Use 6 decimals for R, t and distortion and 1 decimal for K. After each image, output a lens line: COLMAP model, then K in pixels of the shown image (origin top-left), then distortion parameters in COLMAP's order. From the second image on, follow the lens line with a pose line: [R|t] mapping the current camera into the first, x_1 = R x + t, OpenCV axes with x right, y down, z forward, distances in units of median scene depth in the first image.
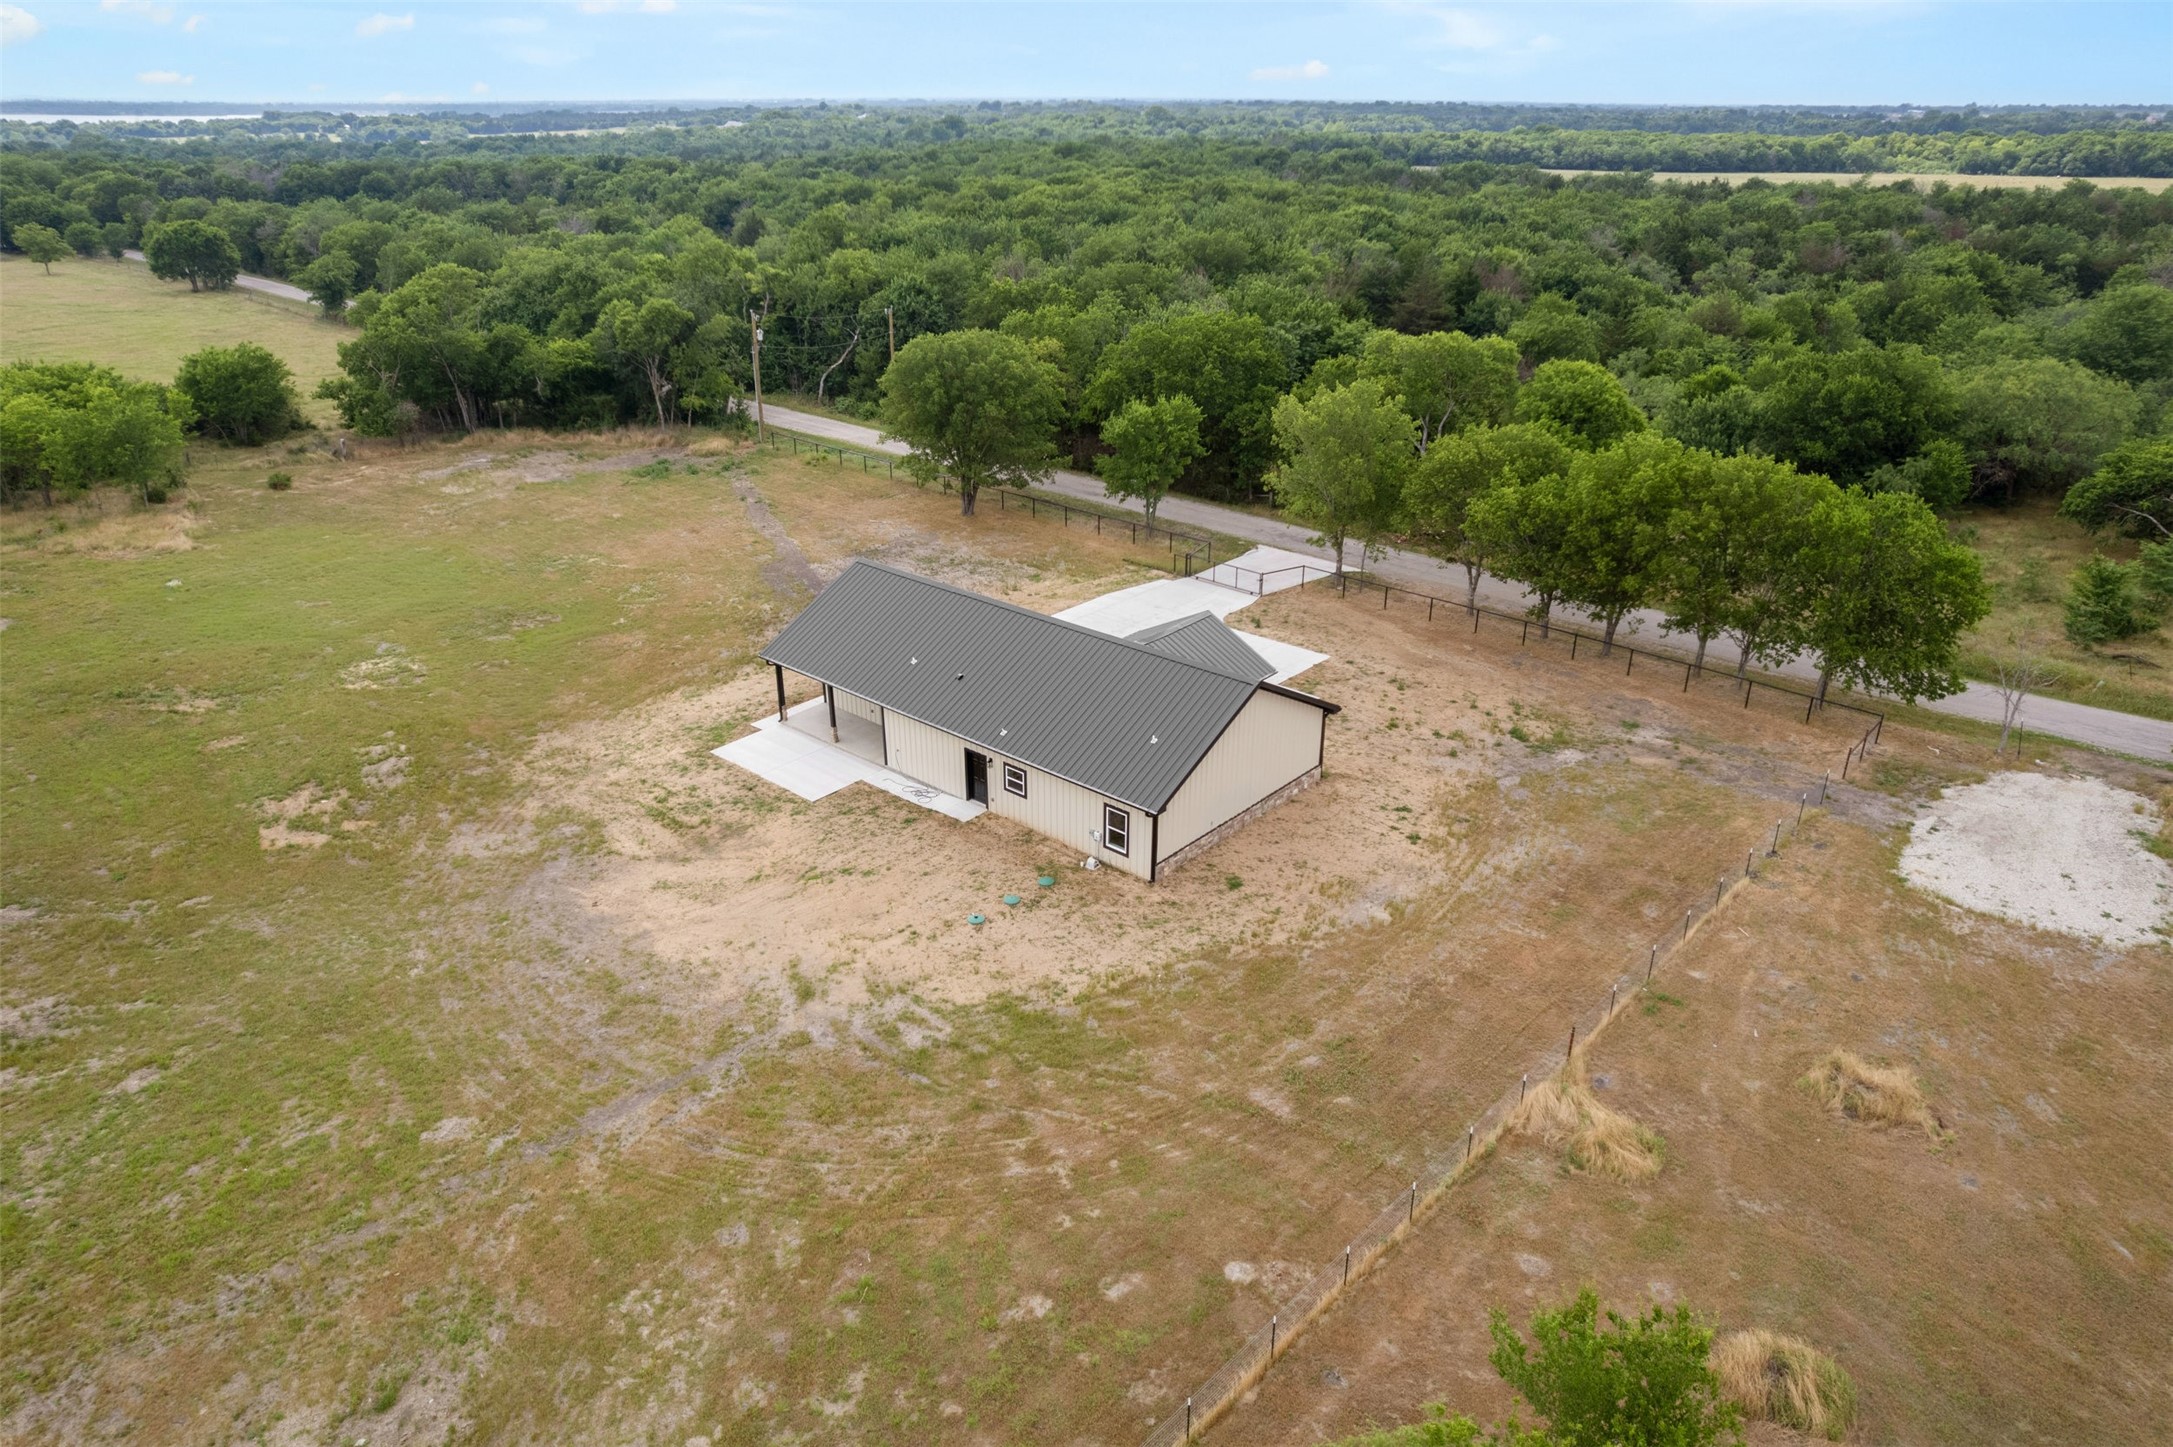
lens RADIAL K [[1384.4, 0, 1076.4], [0, 1384.4, 727.7], [0, 0, 1]] dist [-0.046600, 0.030747]
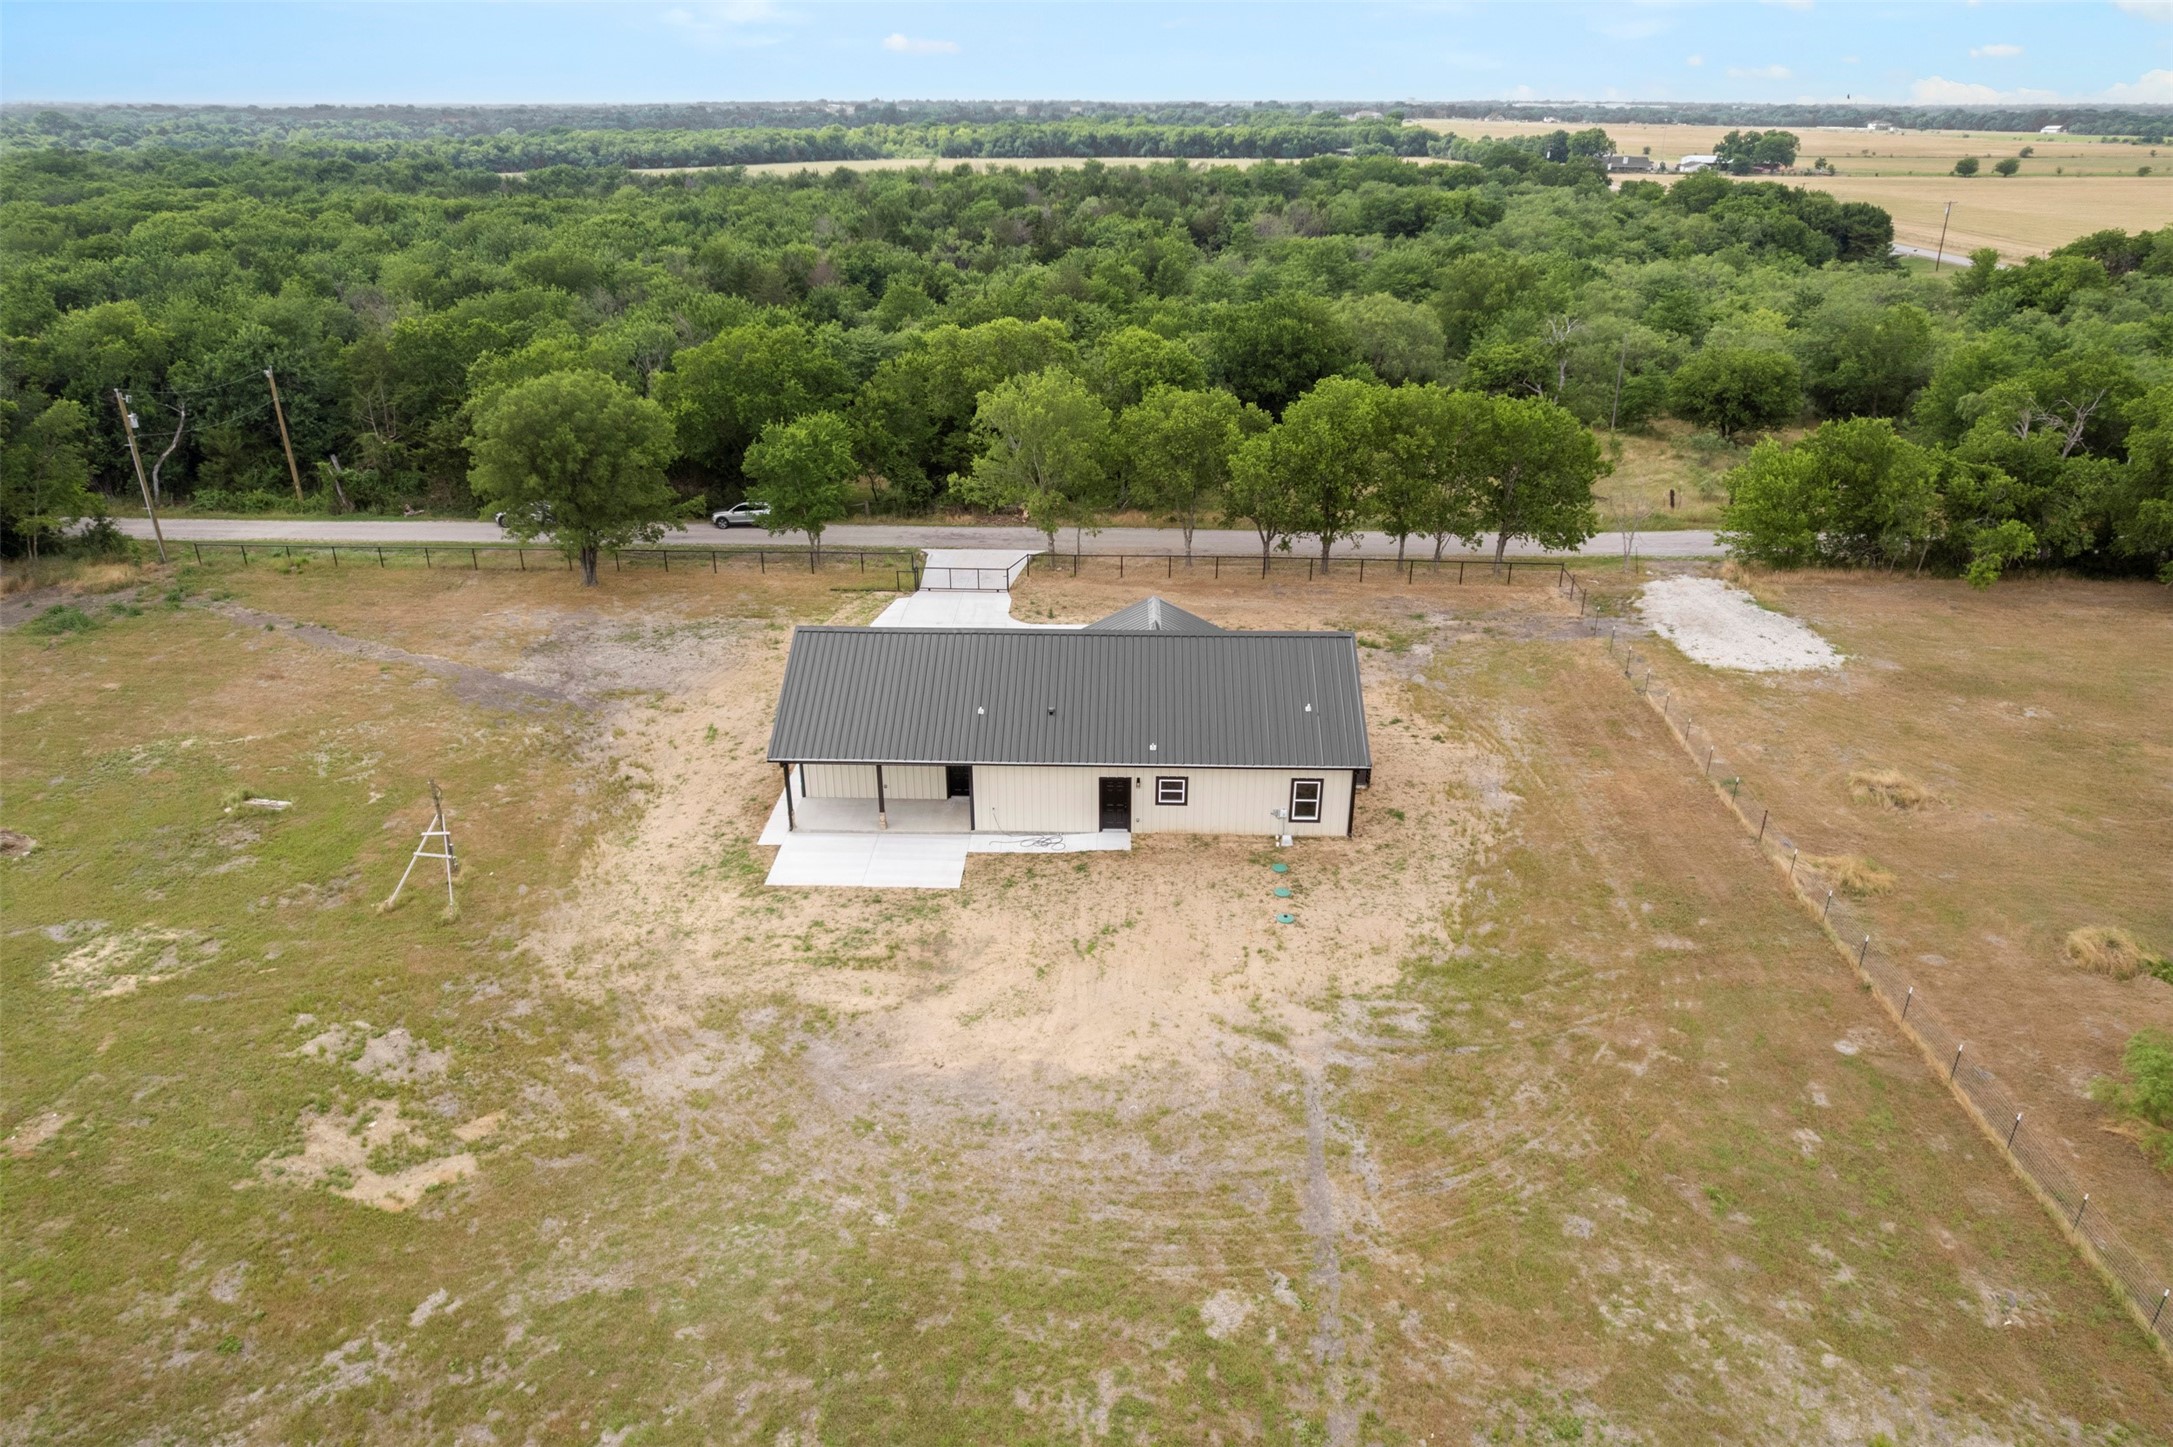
lens RADIAL K [[1384.4, 0, 1091.3], [0, 1384.4, 729.7], [0, 0, 1]] dist [-0.046600, 0.030747]
pose [[0.770866, -0.266312, 0.578657, -0.618732], [0.265411, 0.960085, 0.088283, -0.101868], [-0.579071, 0.085528, 0.810779, 0.218089]]
